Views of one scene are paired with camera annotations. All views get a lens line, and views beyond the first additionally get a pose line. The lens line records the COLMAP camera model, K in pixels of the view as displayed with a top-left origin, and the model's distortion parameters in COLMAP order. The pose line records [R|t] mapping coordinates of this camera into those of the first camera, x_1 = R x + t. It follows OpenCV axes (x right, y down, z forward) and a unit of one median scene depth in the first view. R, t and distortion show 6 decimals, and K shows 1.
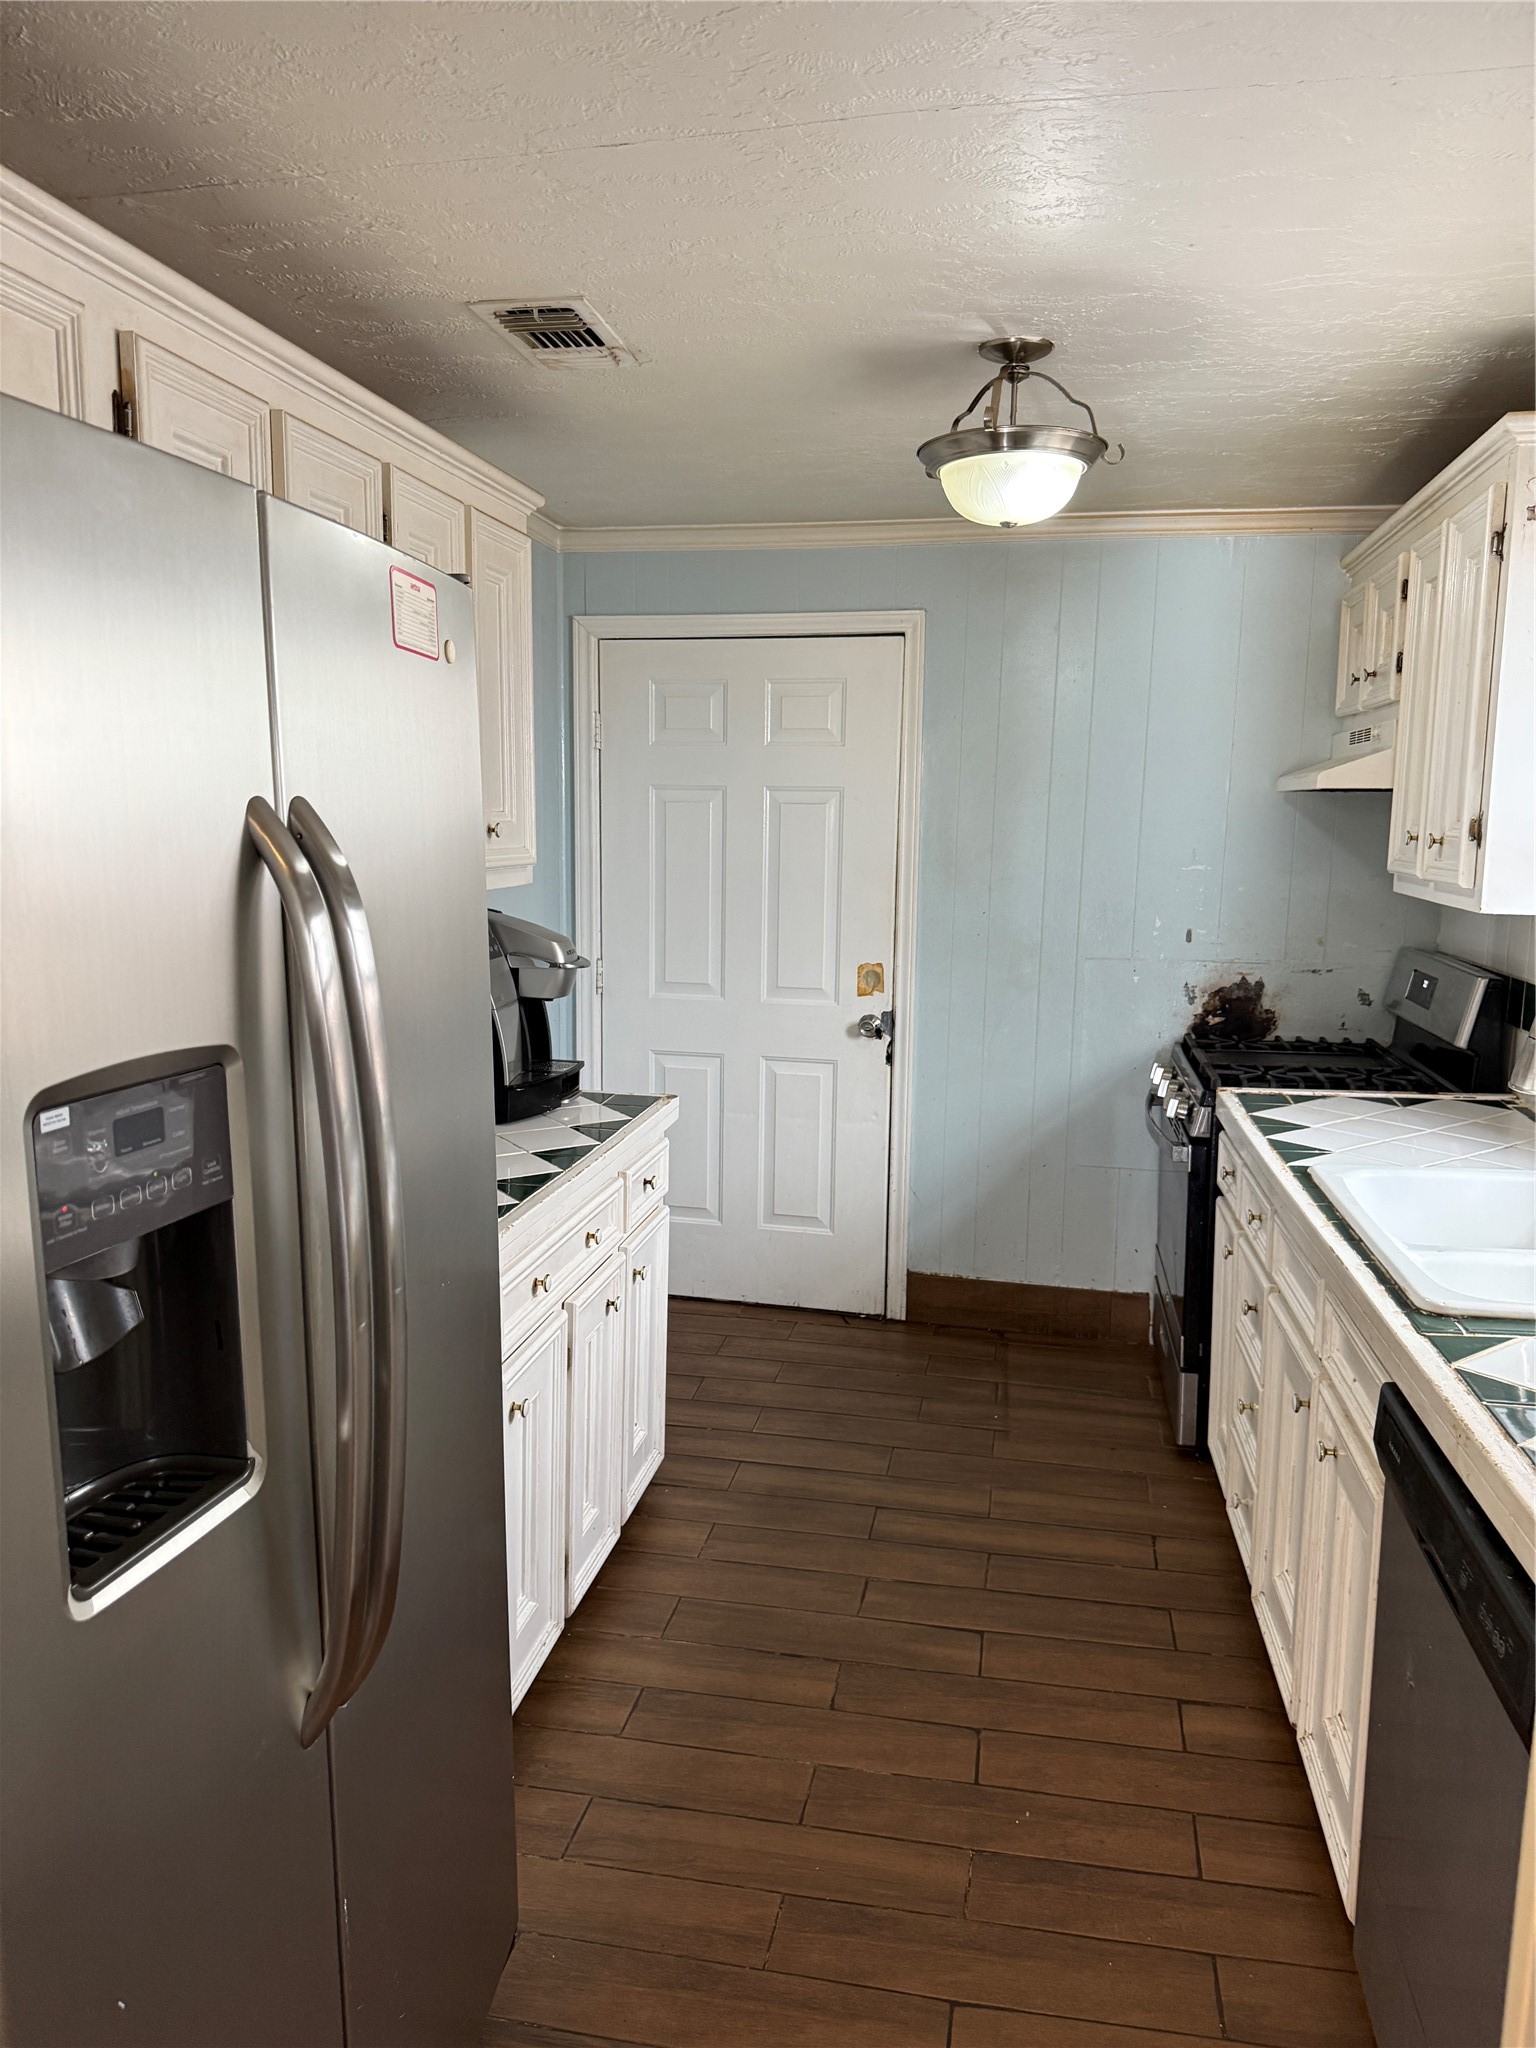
lens RADIAL K [[1437.0, 0, 768.0], [0, 1437.0, 1024.0], [0, 0, 1]] dist [0.000753, -0.000359]
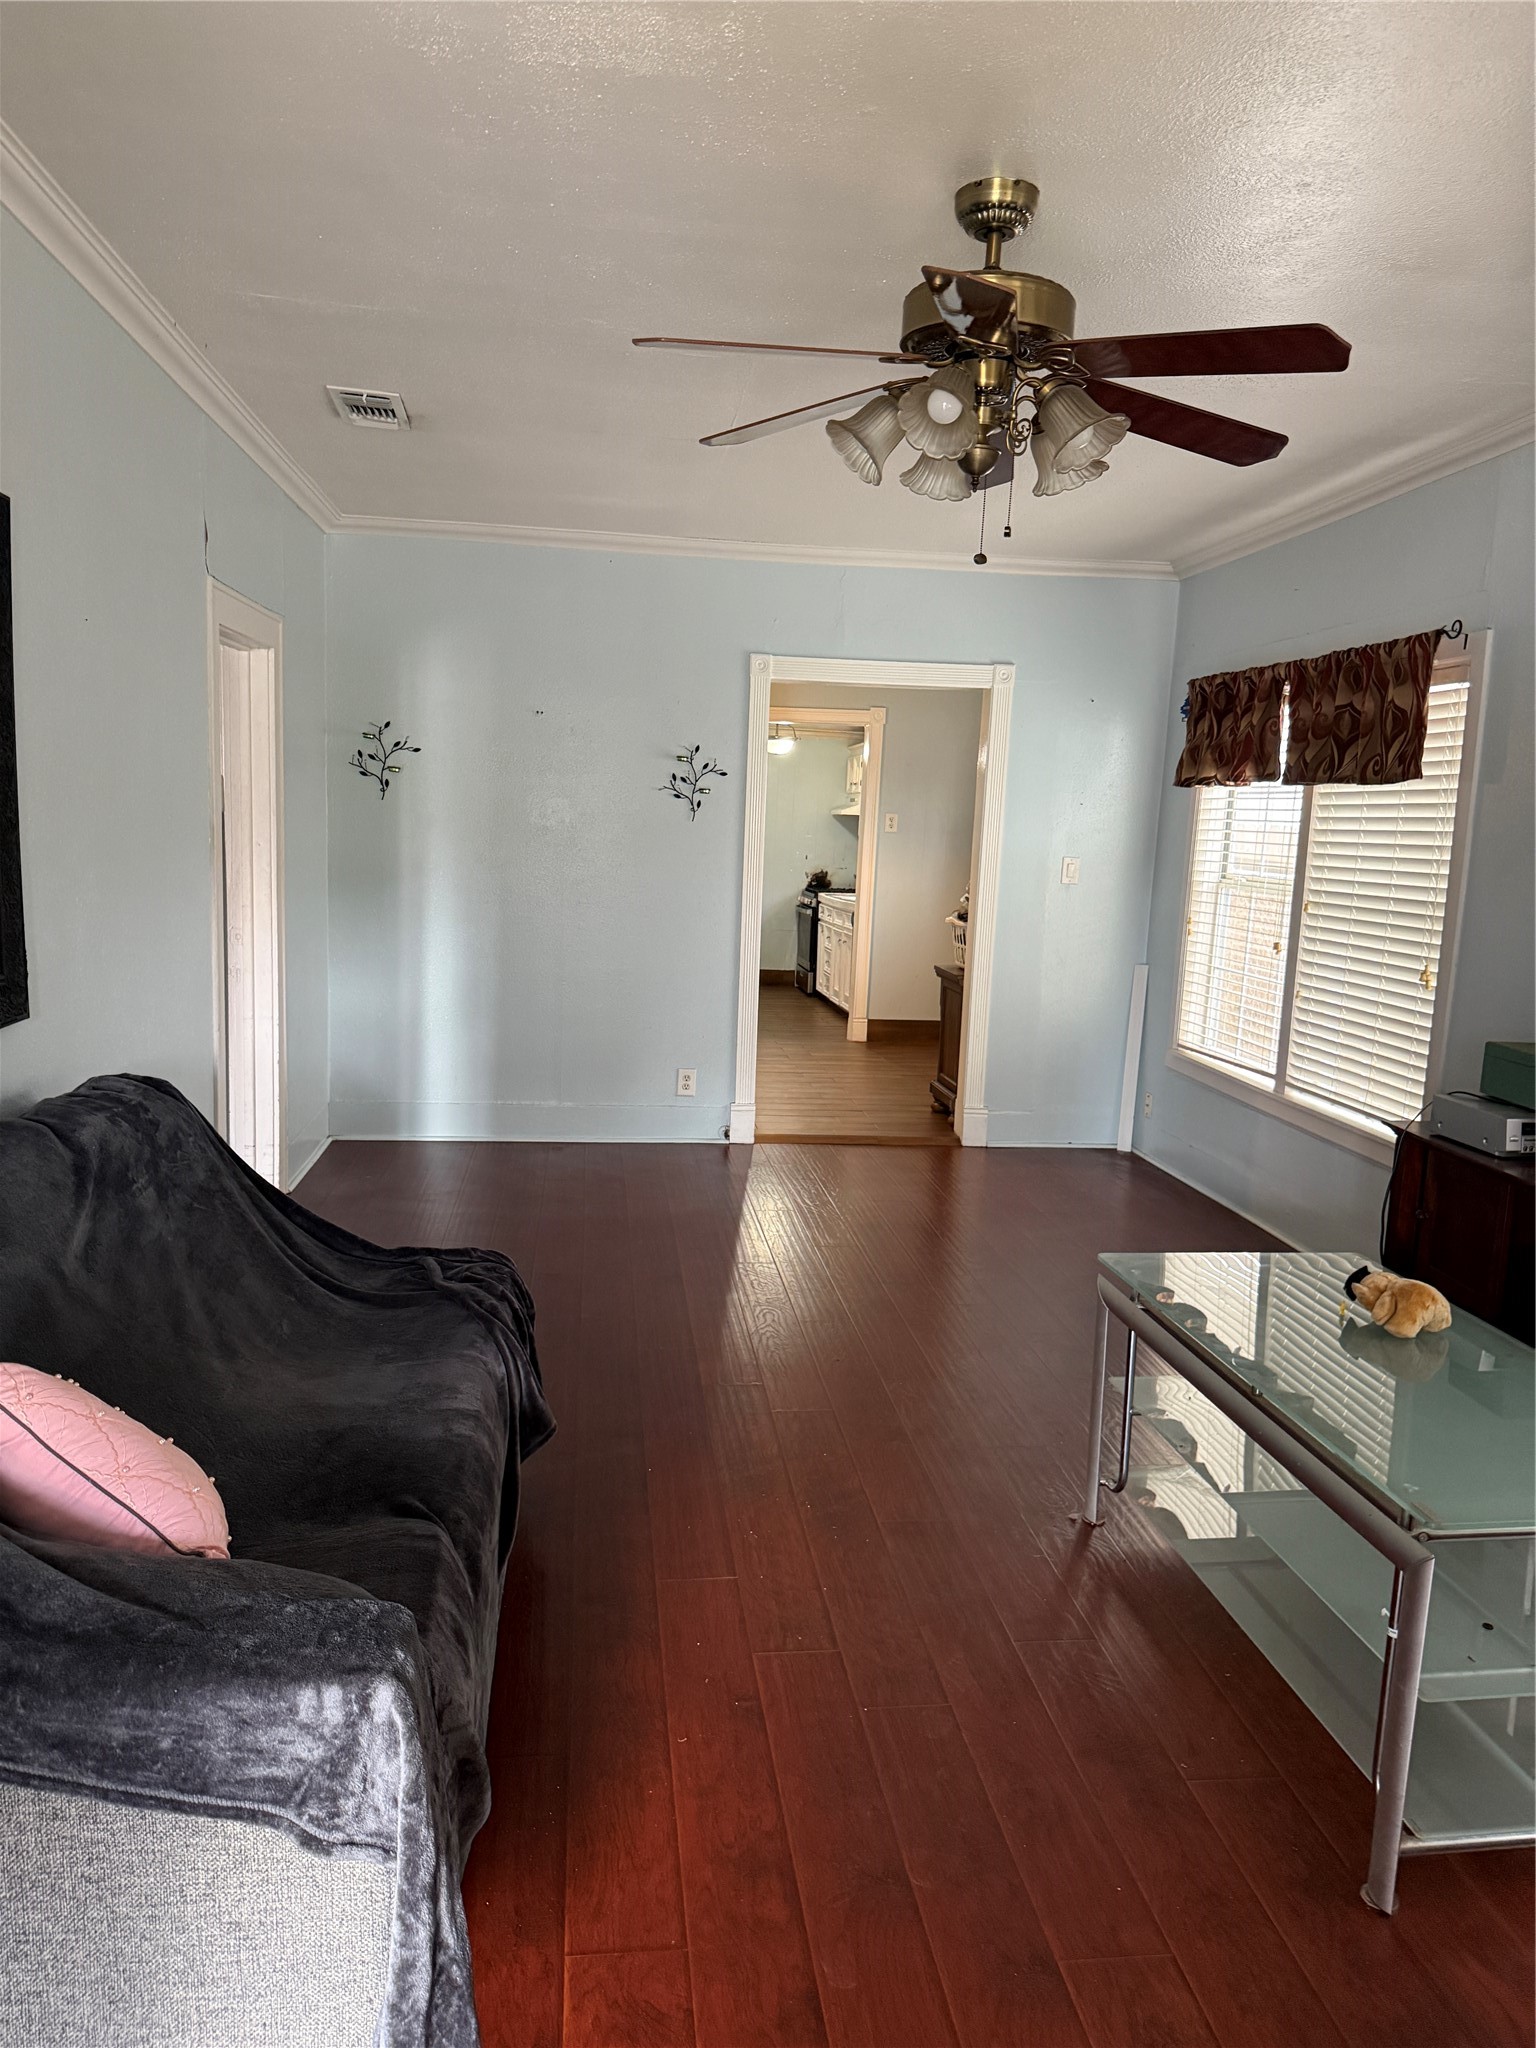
lens RADIAL K [[1435.8, 0, 763.4], [0, 1435.8, 1052.4], [0, 0, 1]] dist [0.062444, -0.002013]
pose [[0.952270, -0.018386, 0.304703, -1.189545], [0.013220, 0.999732, 0.019006, 0.469605], [-0.304971, -0.014071, 0.952258, -3.096667]]
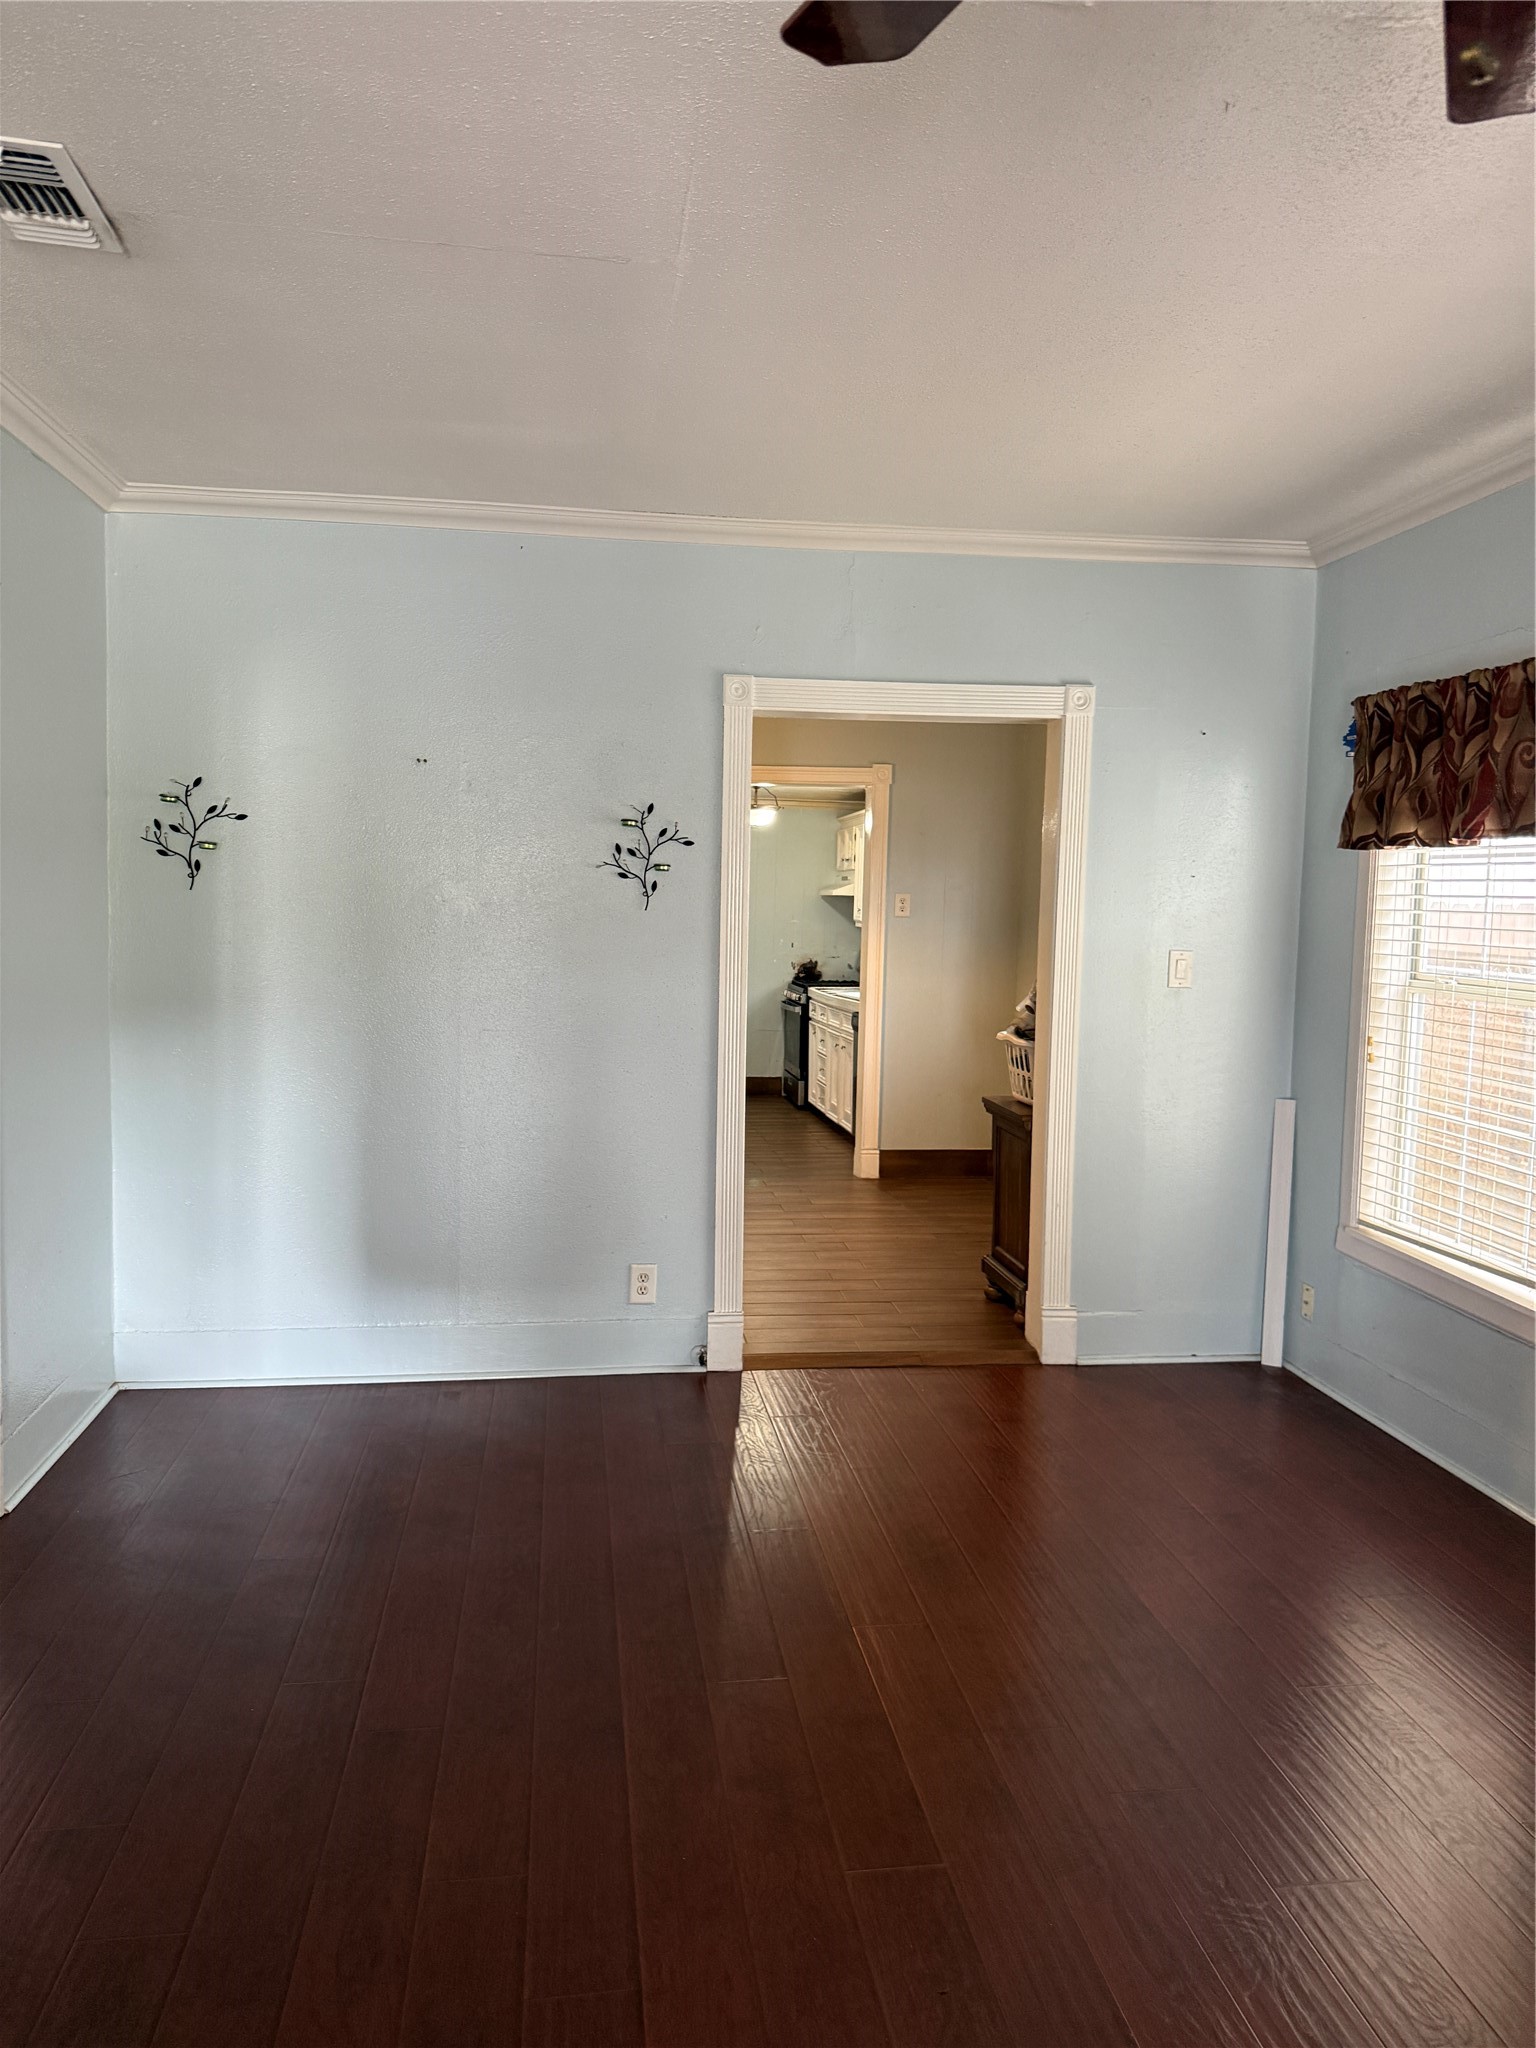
lens RADIAL K [[1445.2, 0, 768.0], [0, 1445.2, 1024.0], [0, 0, 1]] dist [0.015587, -0.017564]
pose [[0.946232, -0.015204, 0.323132, -0.986278], [0.035156, 0.997812, -0.055999, 0.365561], [-0.321573, 0.064348, 0.944696, -2.436521]]
